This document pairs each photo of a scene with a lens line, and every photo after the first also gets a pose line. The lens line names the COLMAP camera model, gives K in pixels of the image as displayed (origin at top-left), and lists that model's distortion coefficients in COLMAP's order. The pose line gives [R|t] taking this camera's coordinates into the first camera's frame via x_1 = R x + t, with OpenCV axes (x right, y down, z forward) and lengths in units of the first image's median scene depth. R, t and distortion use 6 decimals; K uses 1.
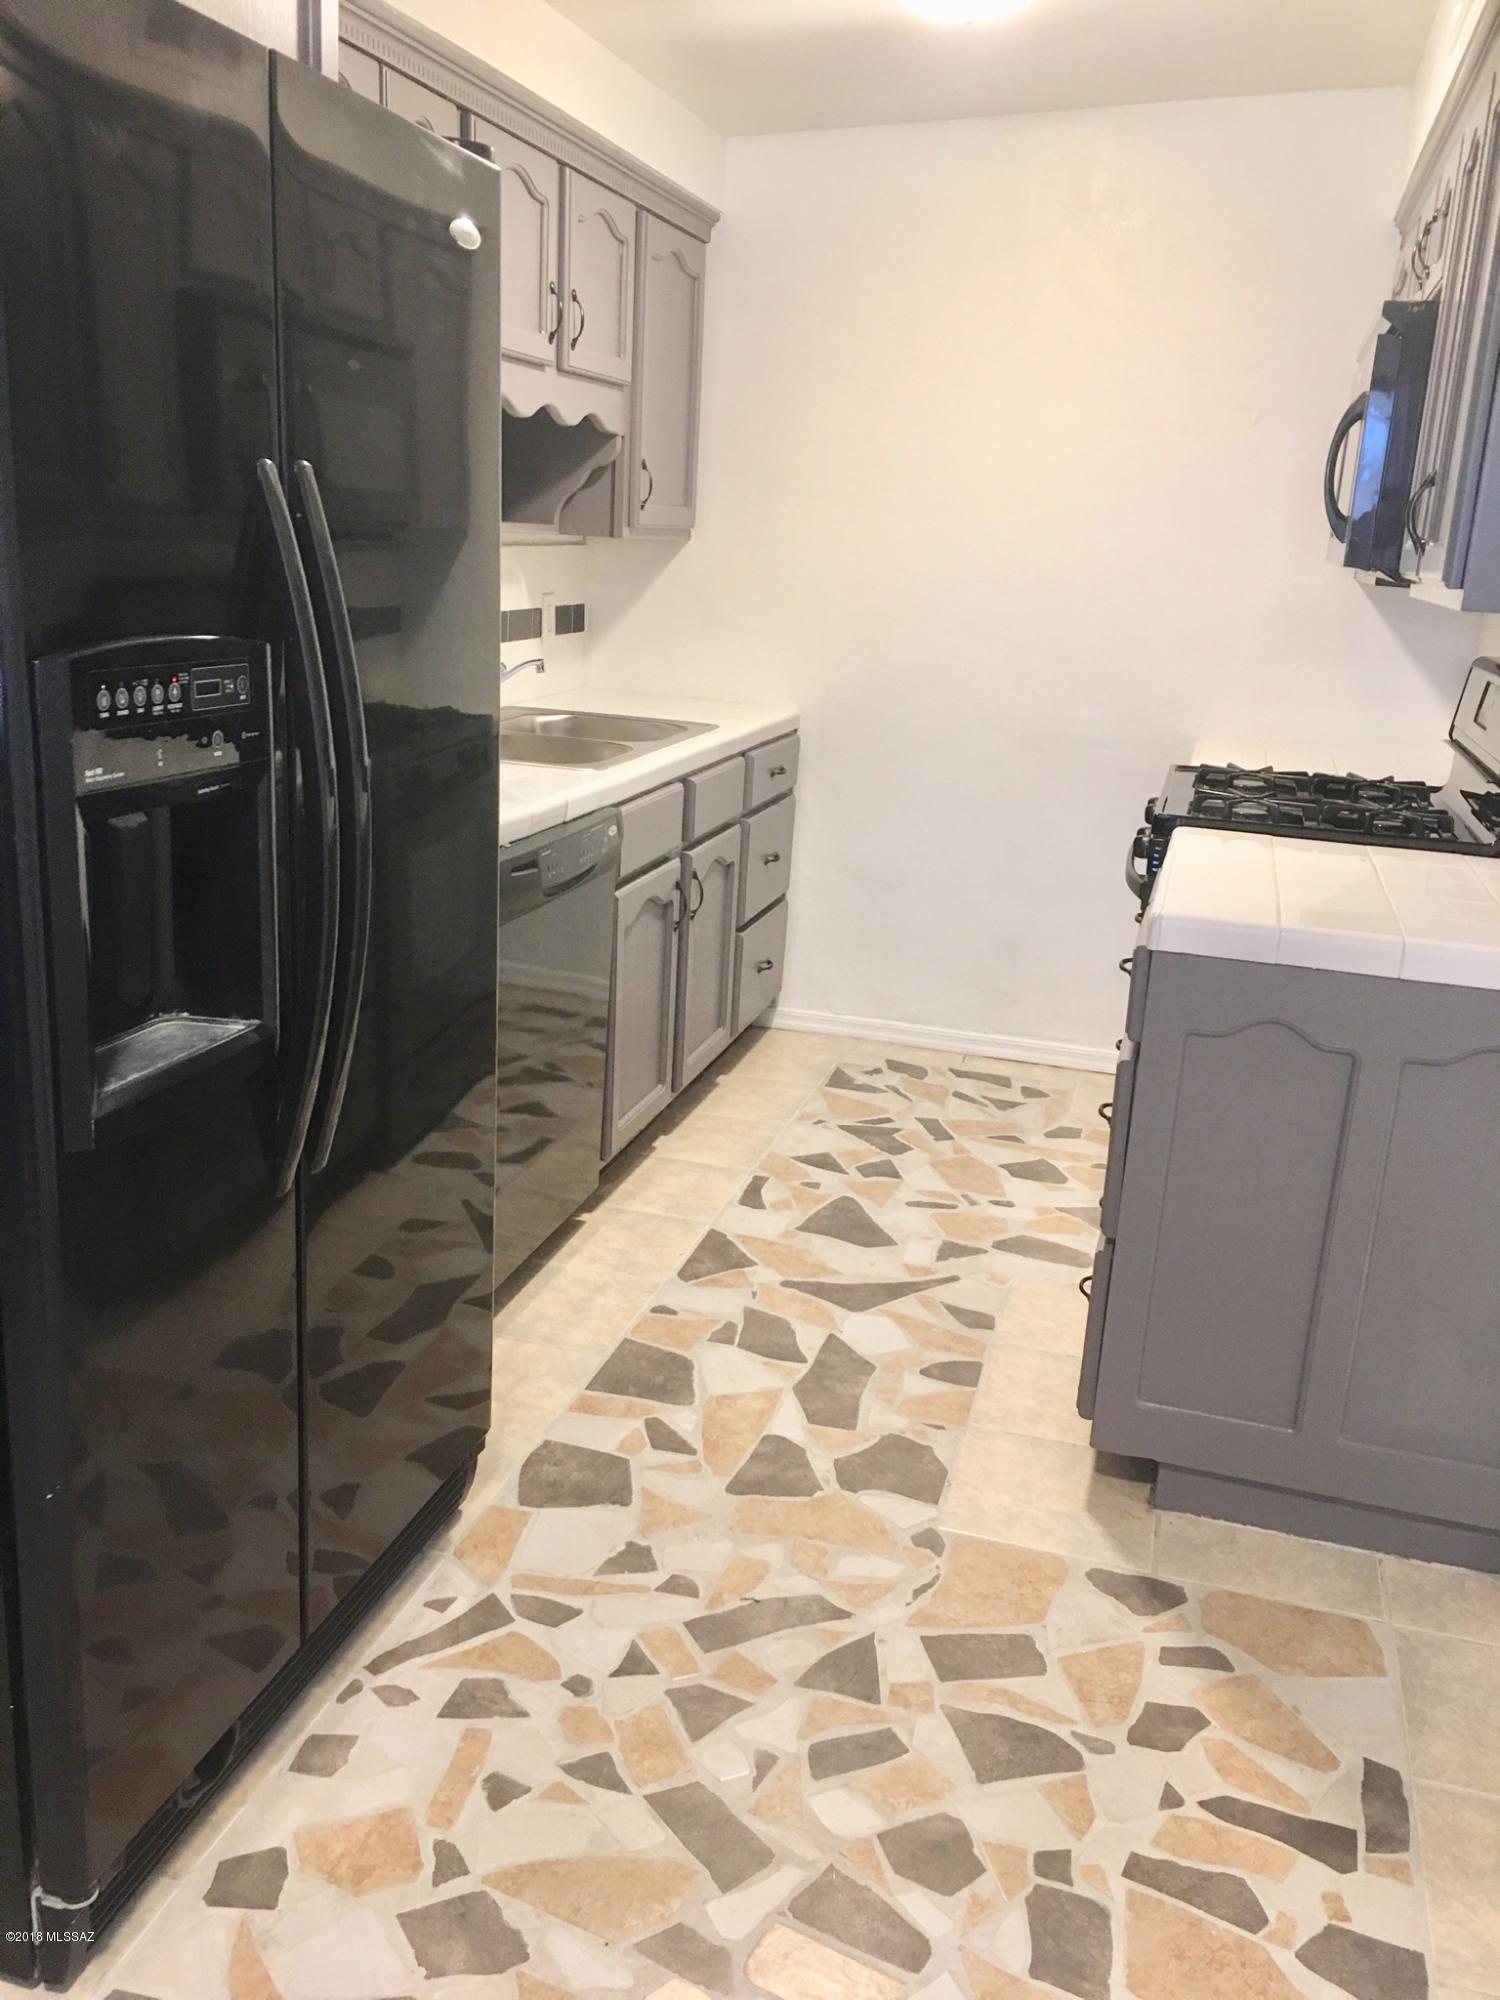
lens RADIAL K [[1688.7, 0, 745.7], [0, 1688.7, 991.7], [0, 0, 1]] dist [0.086737, -0.116274]
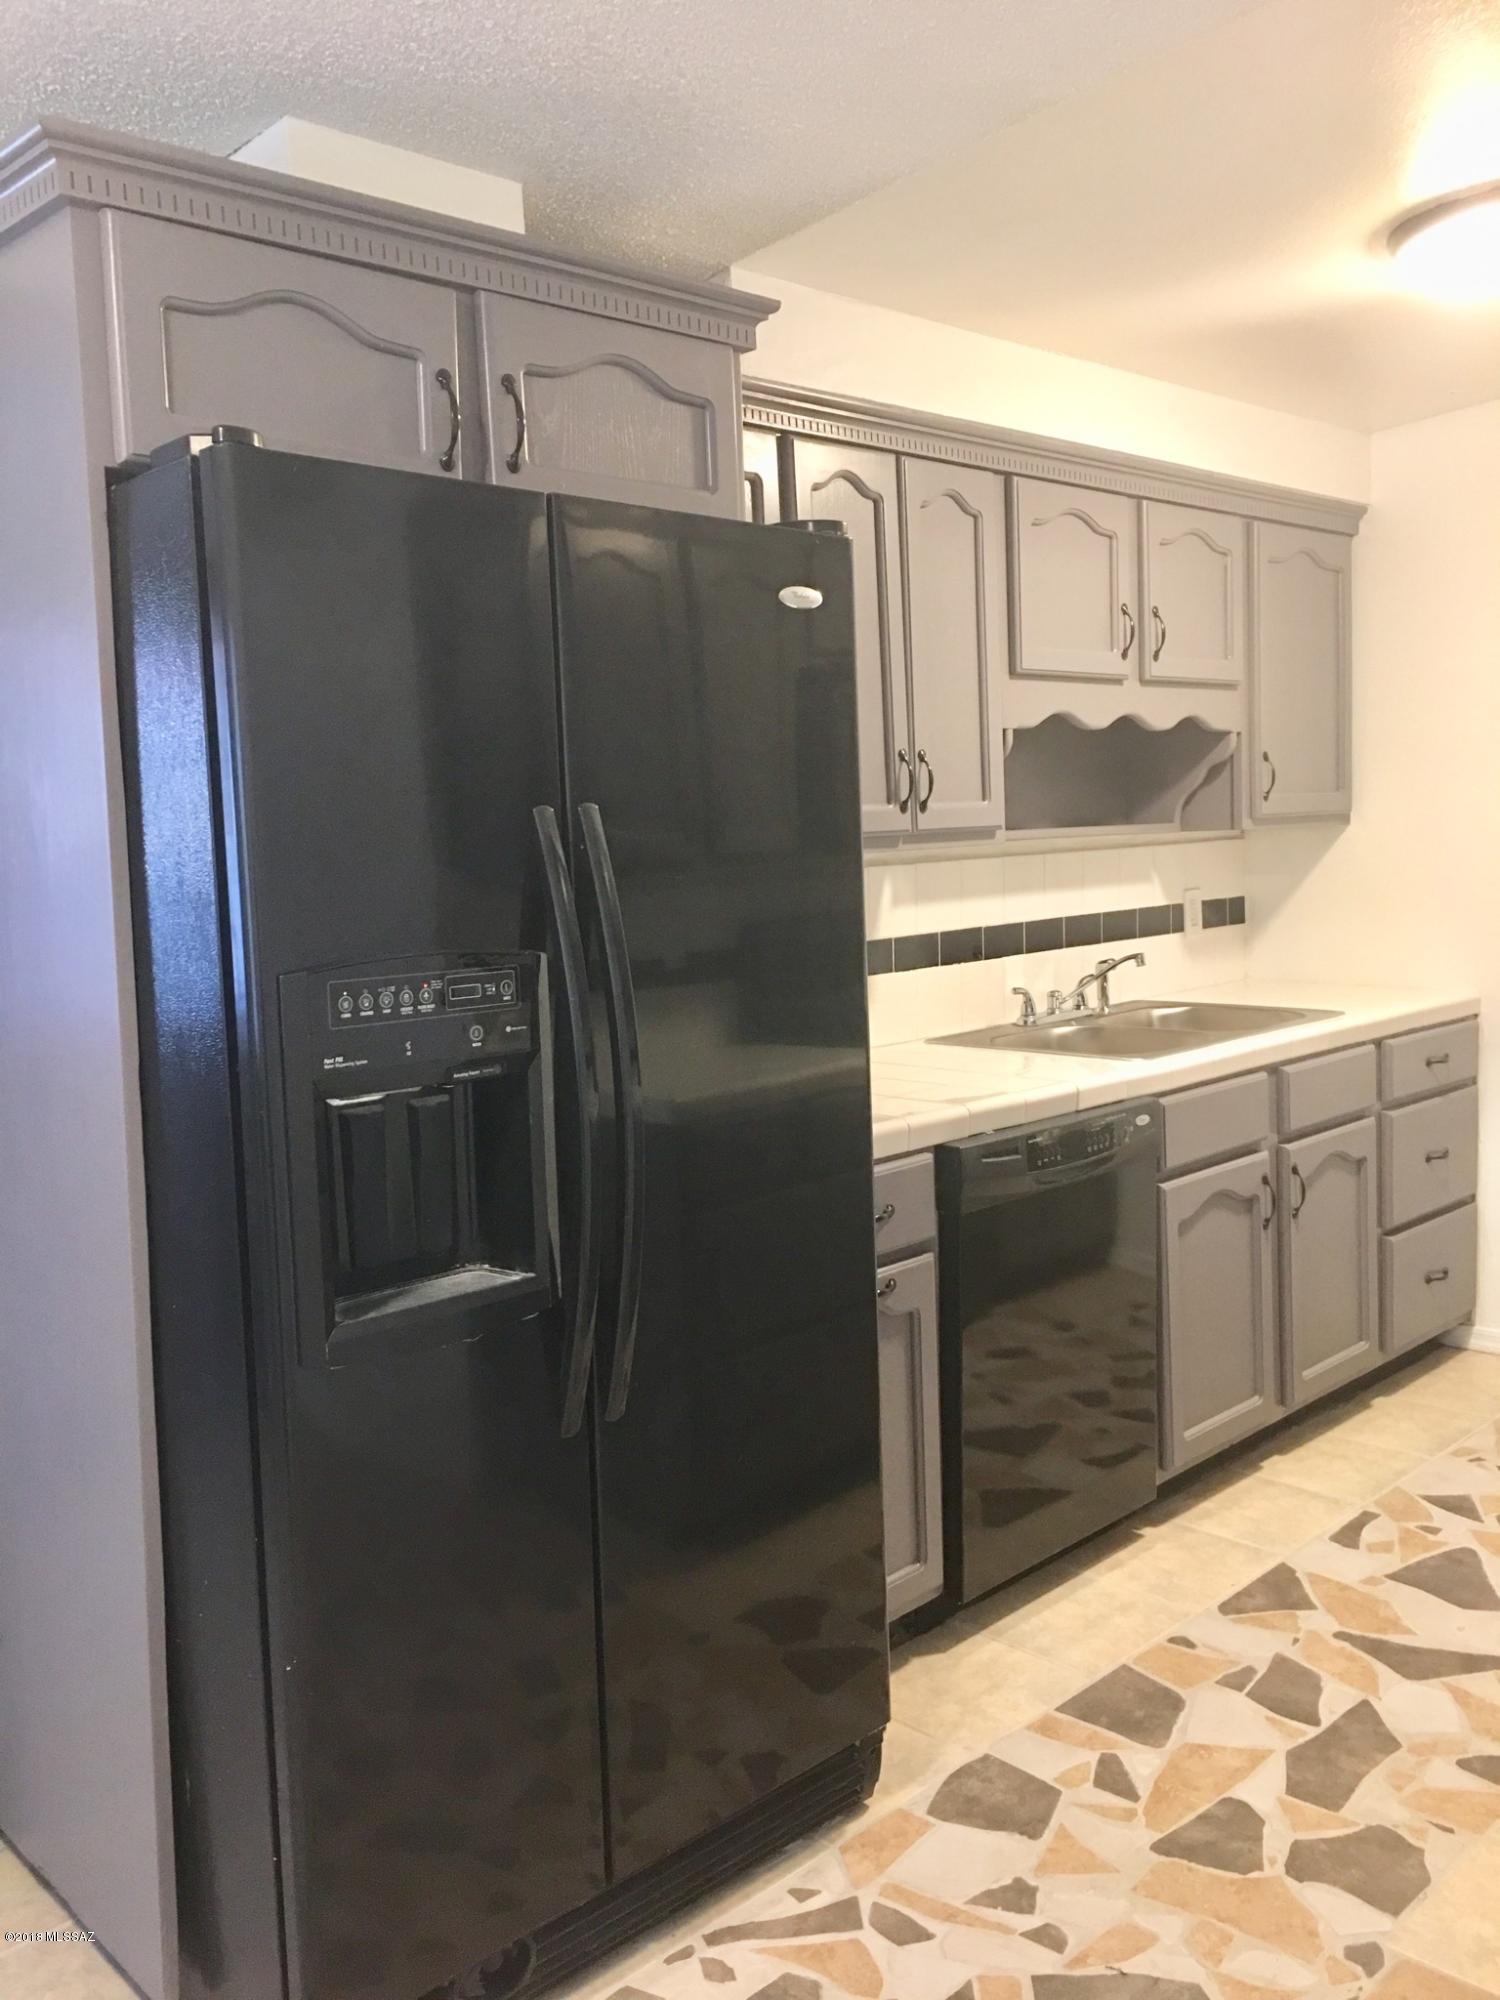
lens RADIAL K [[1688.7, 0, 745.7], [0, 1688.7, 991.7], [0, 0, 1]] dist [0.086737, -0.116274]
pose [[0.863576, -0.039794, -0.502645, 0.211908], [-0.050339, 0.985096, -0.164473, 0.005070], [0.501699, 0.167338, 0.848703, 0.033155]]
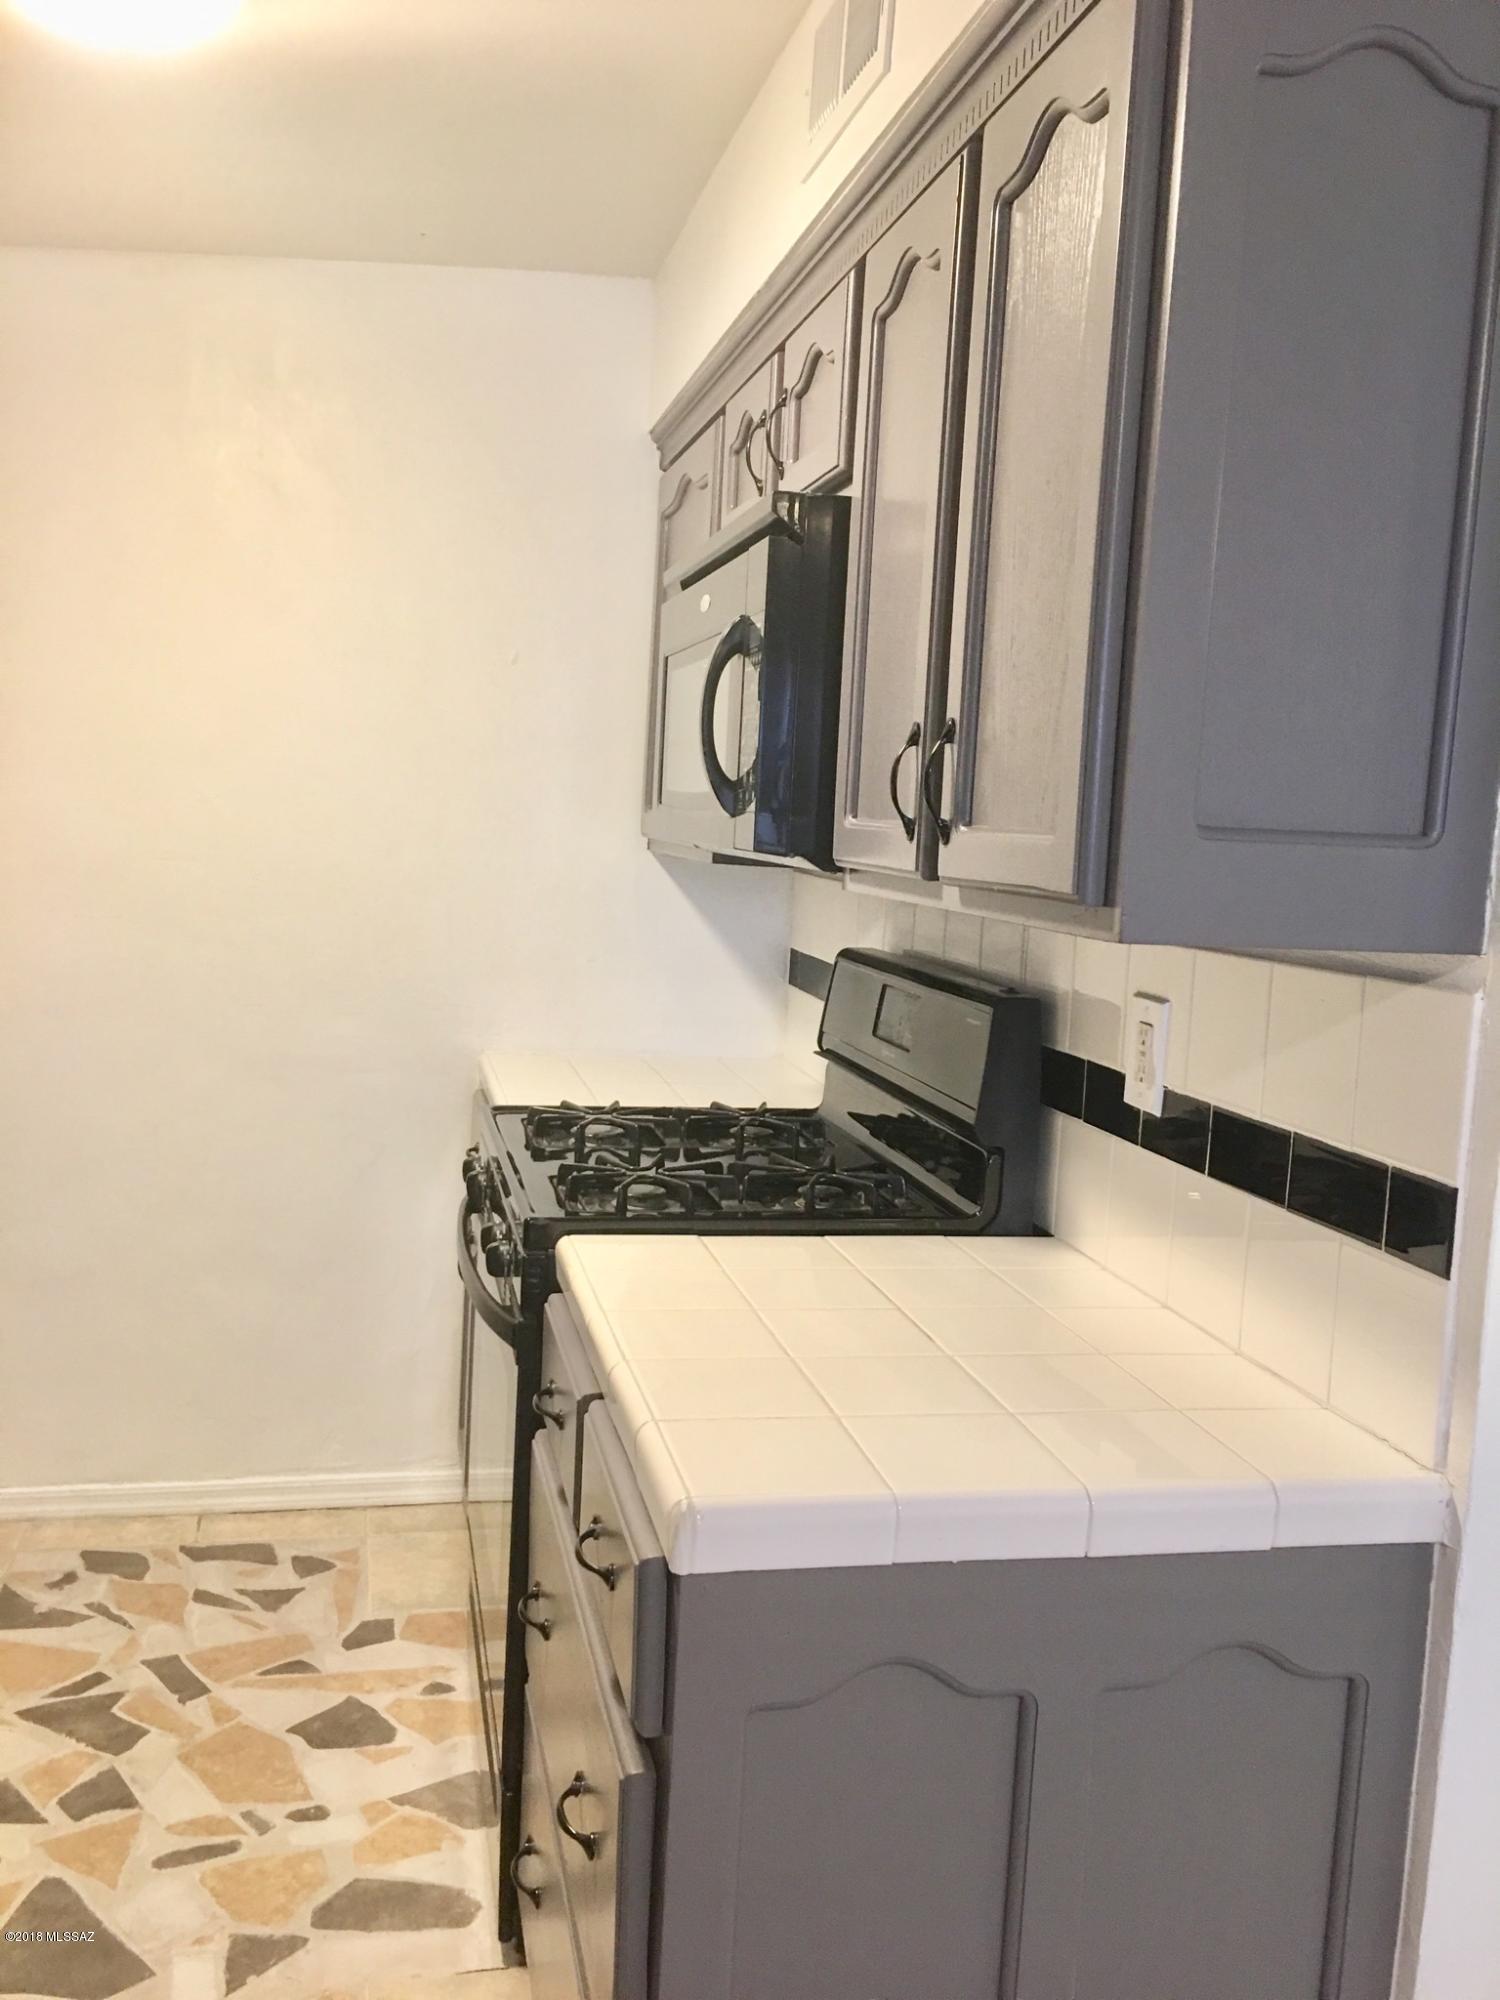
lens RADIAL K [[1688.7, 0, 745.7], [0, 1688.7, 991.7], [0, 0, 1]] dist [0.086737, -0.116274]
pose [[0.879626, -0.062451, 0.471548, 0.010724], [0.128233, 0.985774, -0.108651, -0.100681], [-0.458054, 0.156040, 0.875122, 0.337729]]
